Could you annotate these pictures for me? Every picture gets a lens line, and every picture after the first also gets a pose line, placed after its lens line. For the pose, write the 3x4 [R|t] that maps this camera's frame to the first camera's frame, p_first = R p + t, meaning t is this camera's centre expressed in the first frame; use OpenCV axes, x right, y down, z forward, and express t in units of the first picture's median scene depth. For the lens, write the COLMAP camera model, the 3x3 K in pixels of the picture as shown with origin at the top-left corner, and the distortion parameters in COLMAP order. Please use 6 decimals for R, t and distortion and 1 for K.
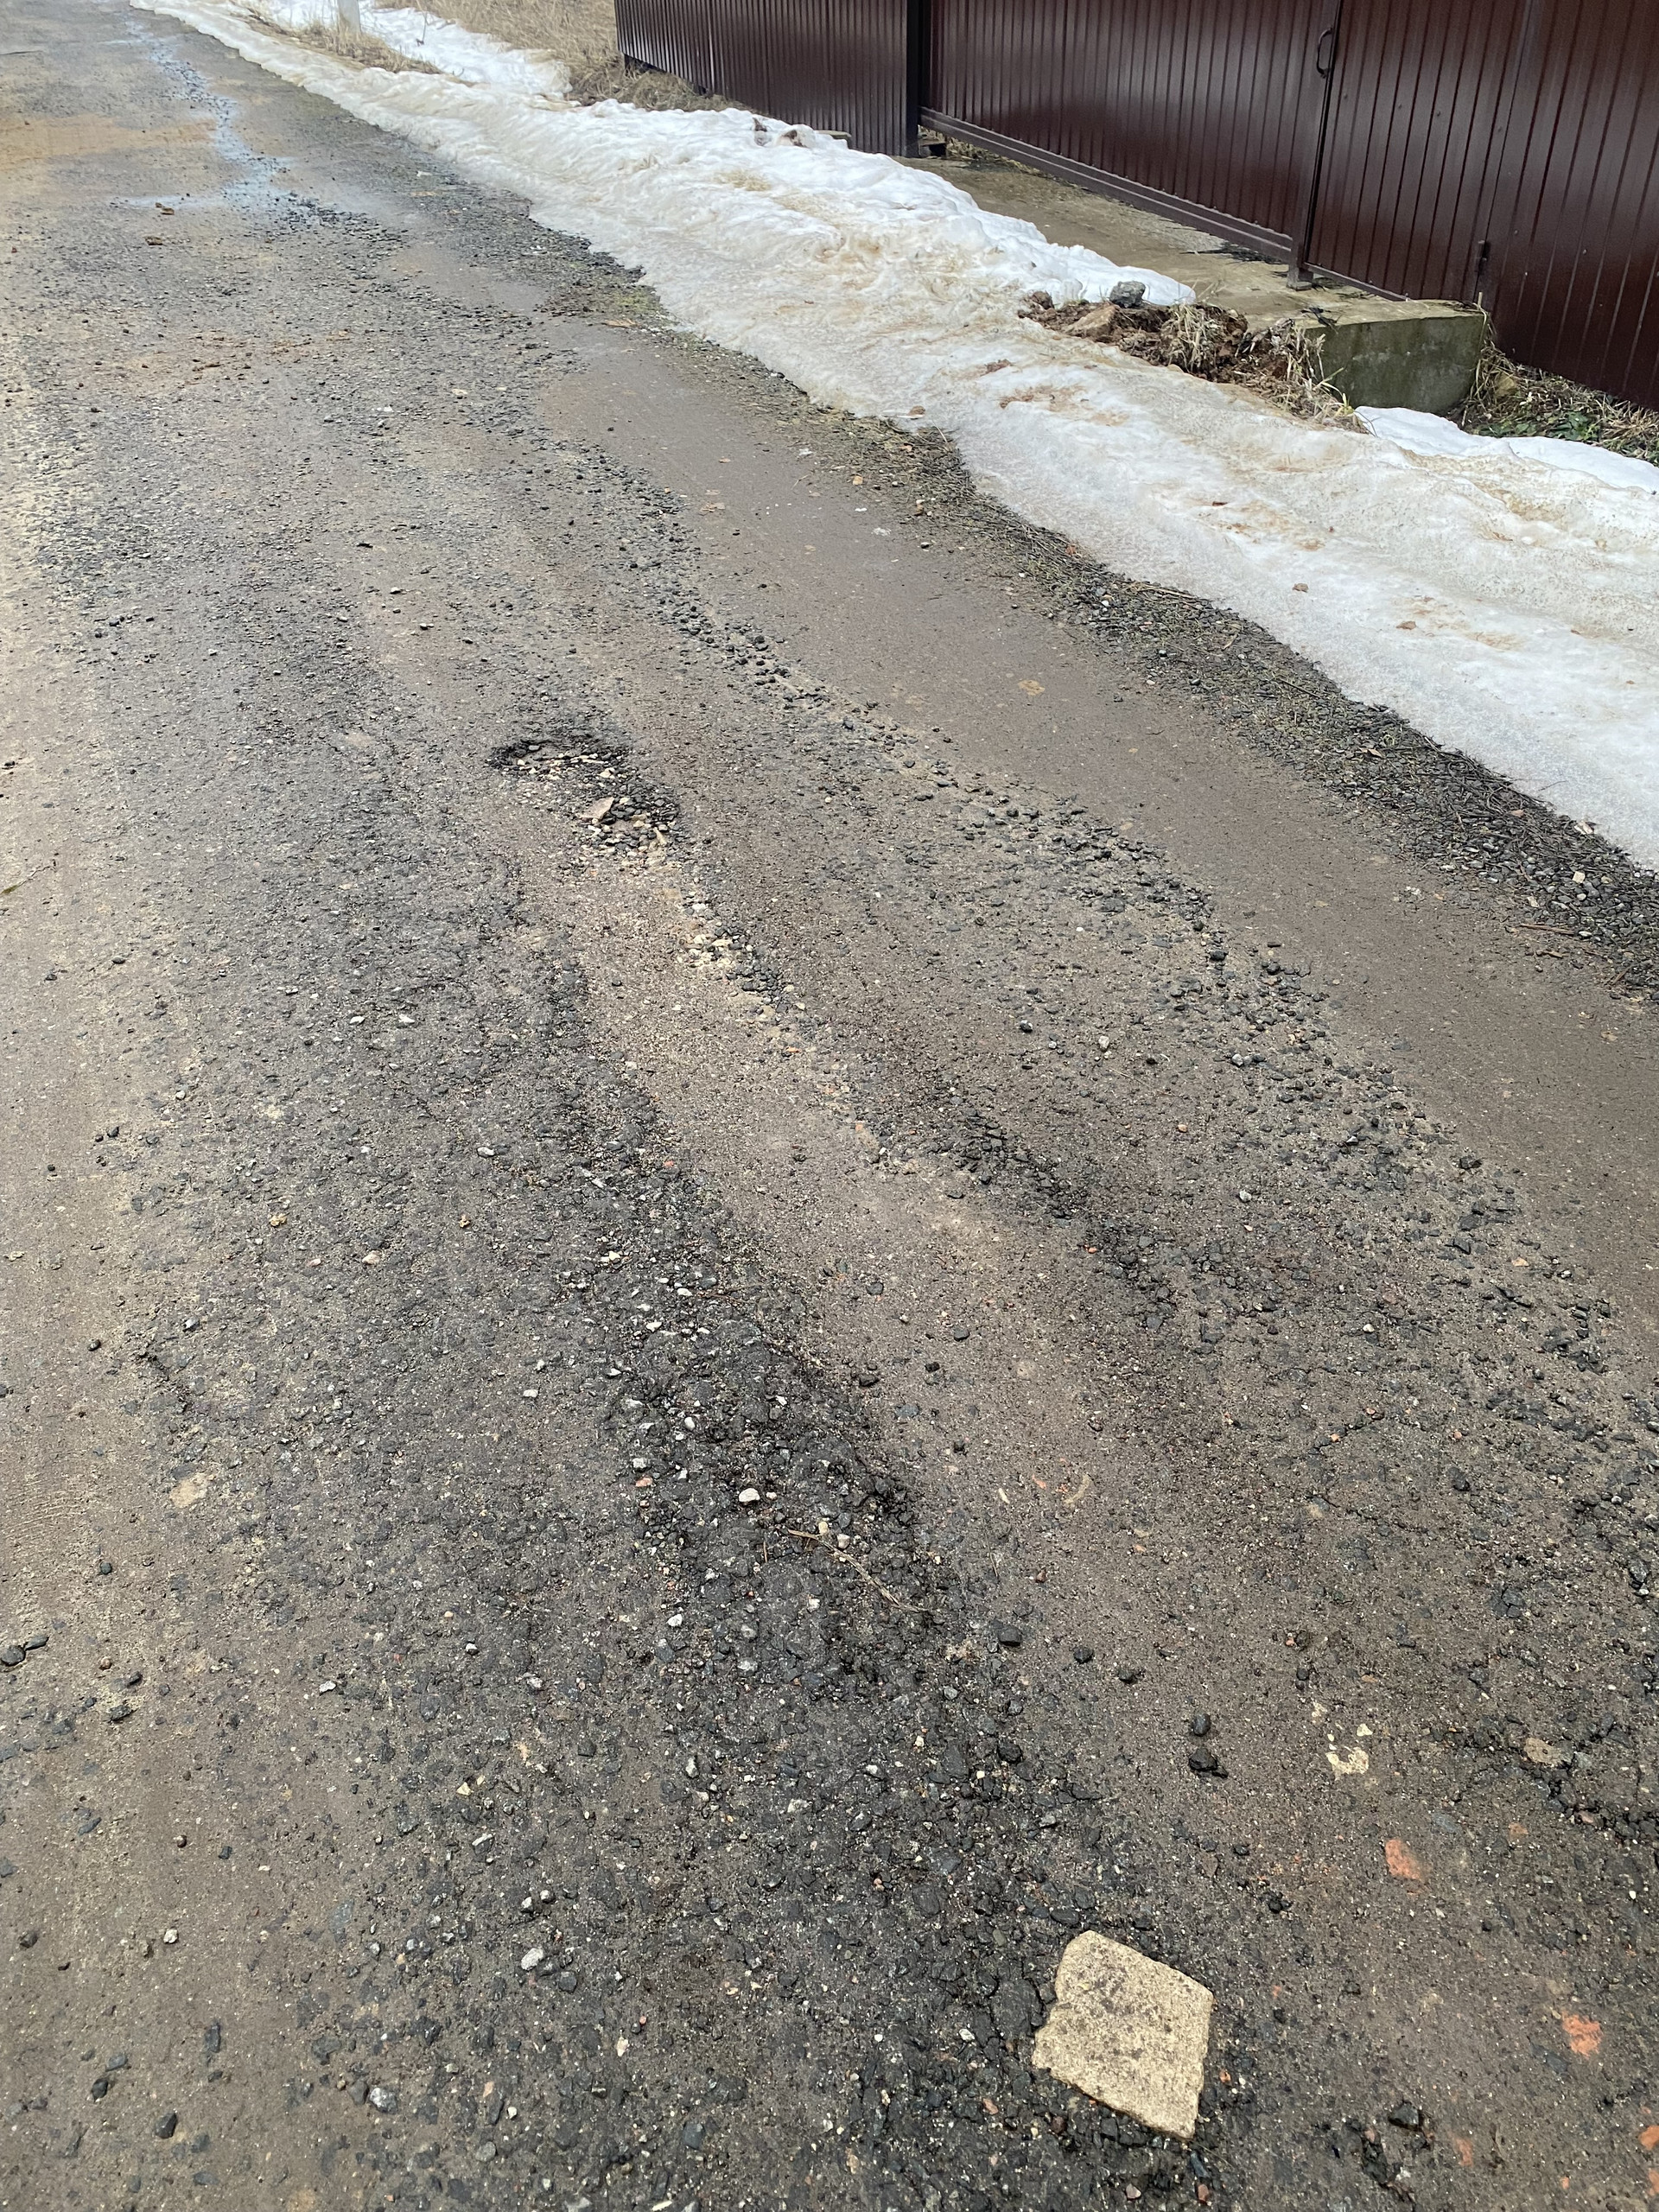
lens RADIAL K [[1624.0, 0, 829.5], [0, 1624.0, 1106.0], [0, 0, 1]] dist [0.021482, -0.007362]
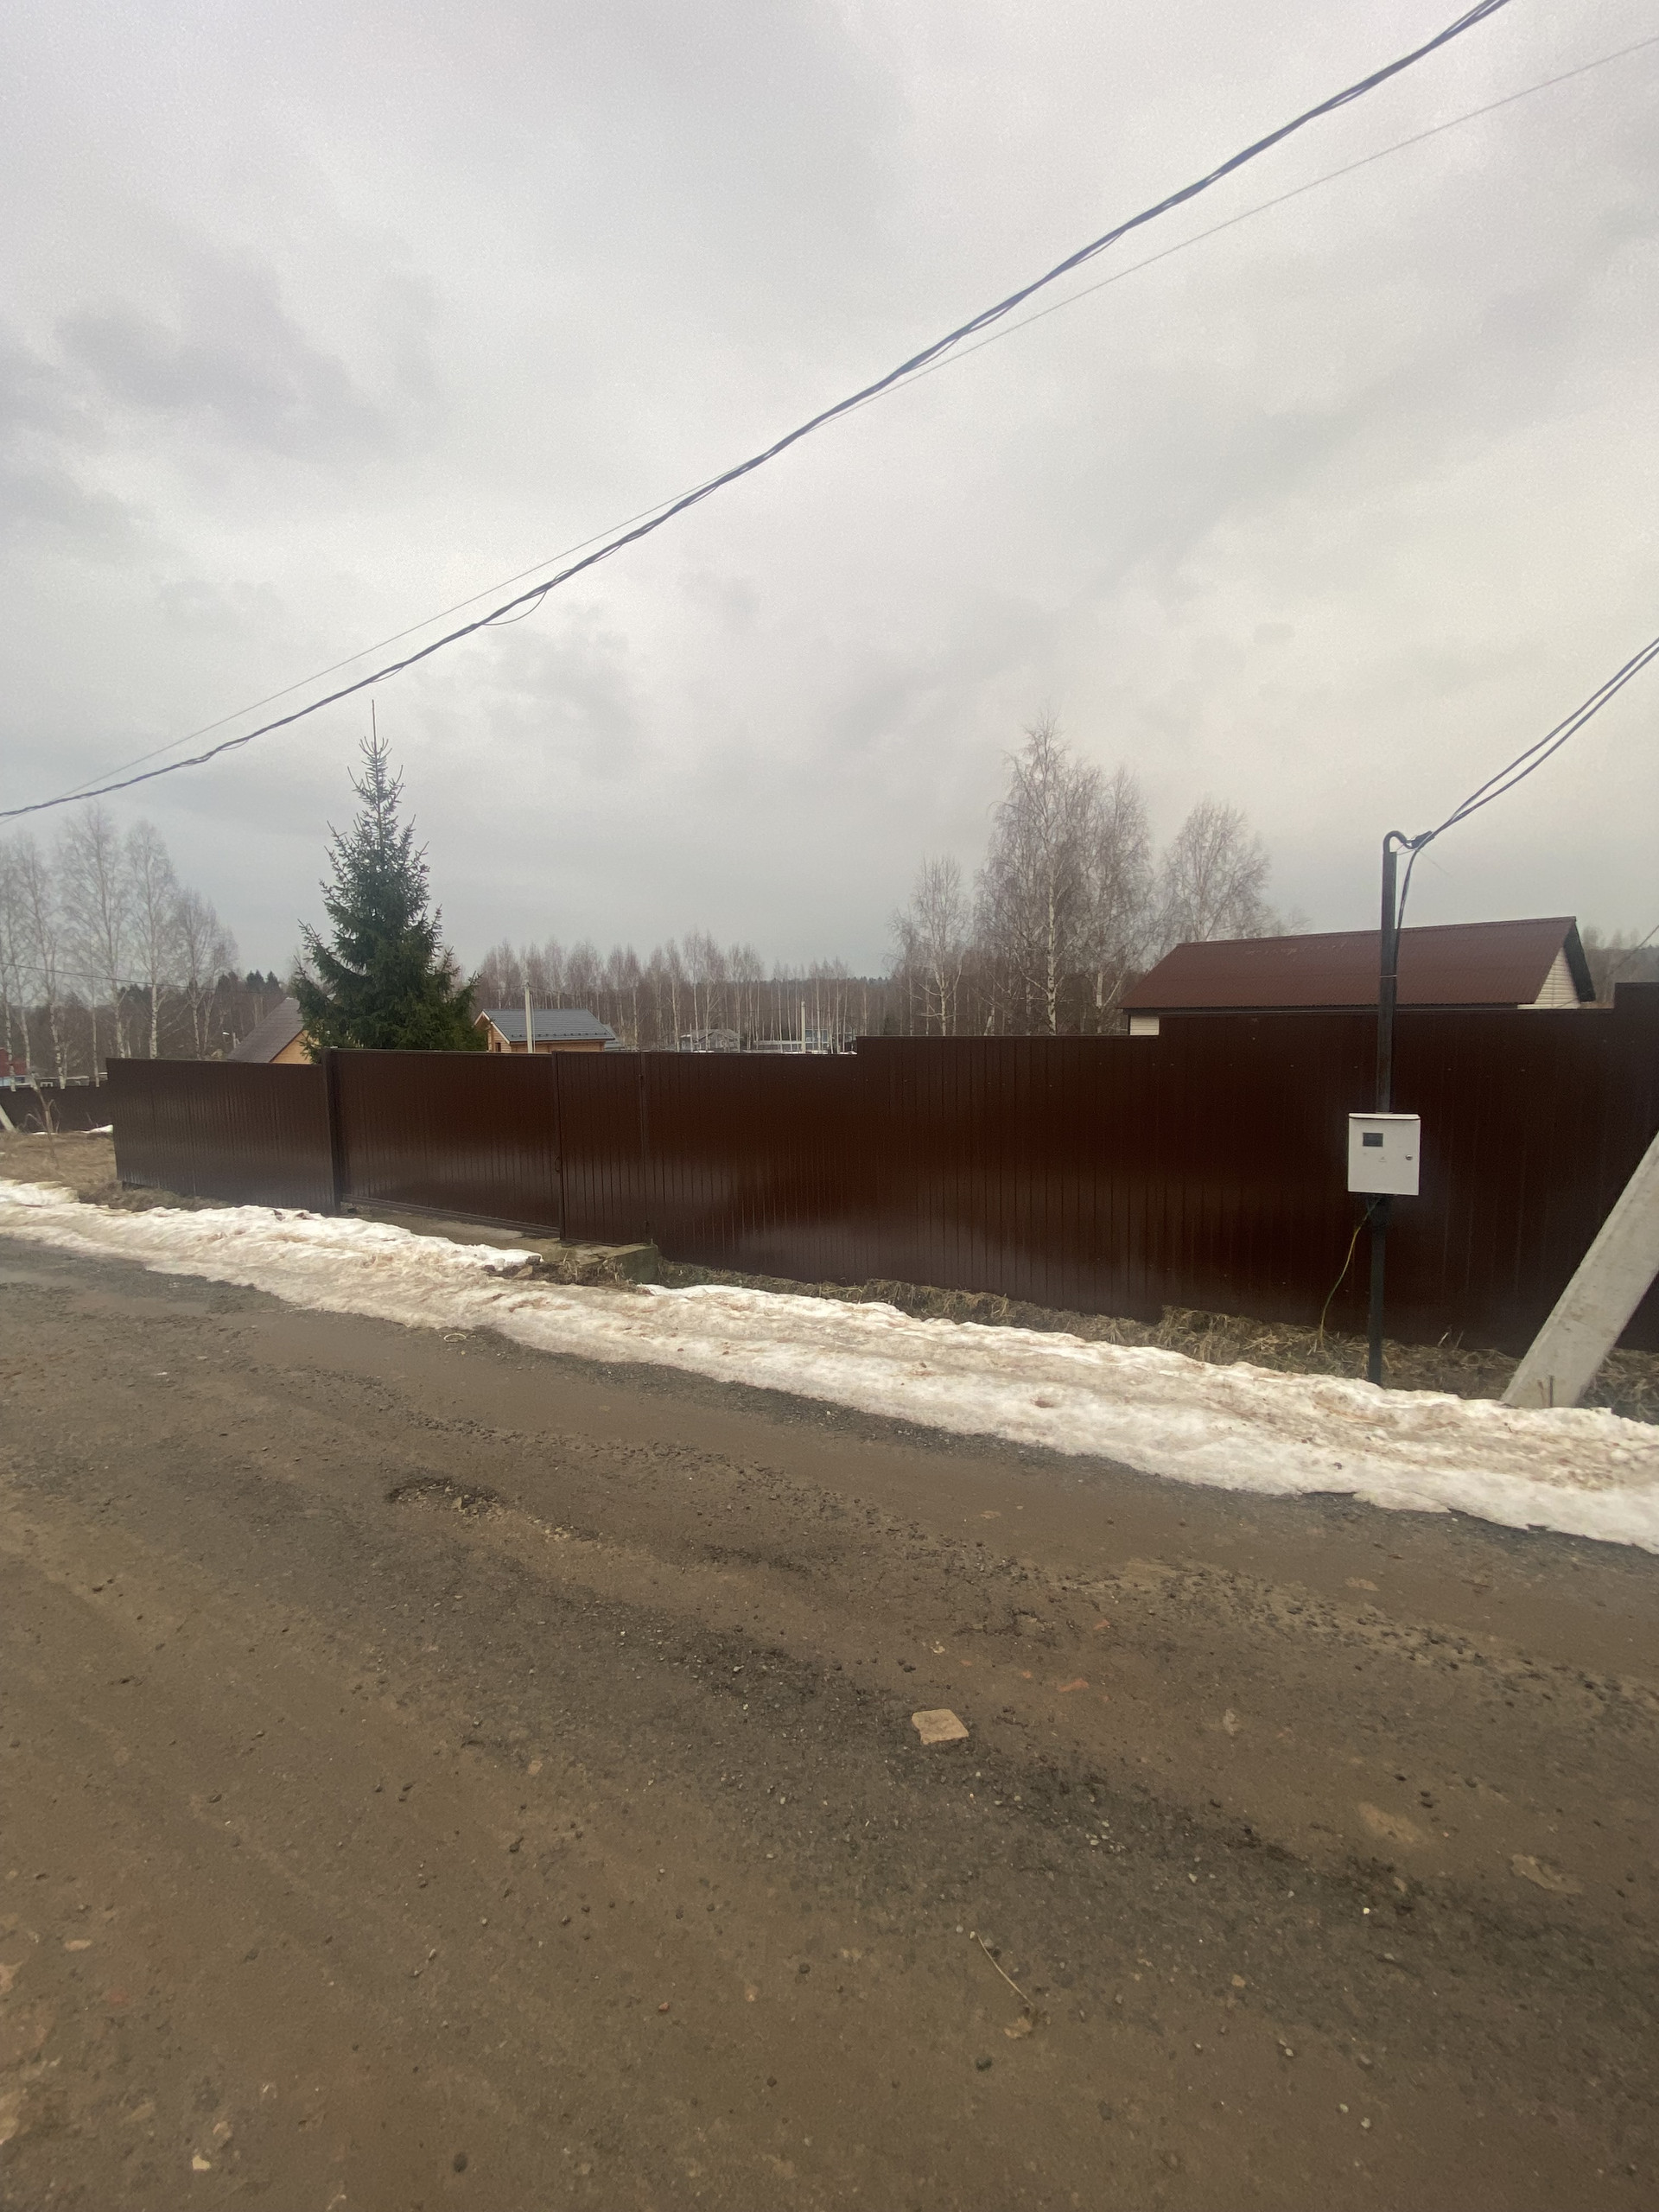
lens RADIAL K [[899.2, 0, 829.5], [0, 899.2, 1106.0], [0, 0, 1]] dist [-0.035832, -0.000081]
pose [[0.786971, -0.049847, 0.614973, -0.407703], [0.388629, 0.814203, -0.431326, 0.086233], [-0.479212, 0.578437, 0.660126, -0.322727]]
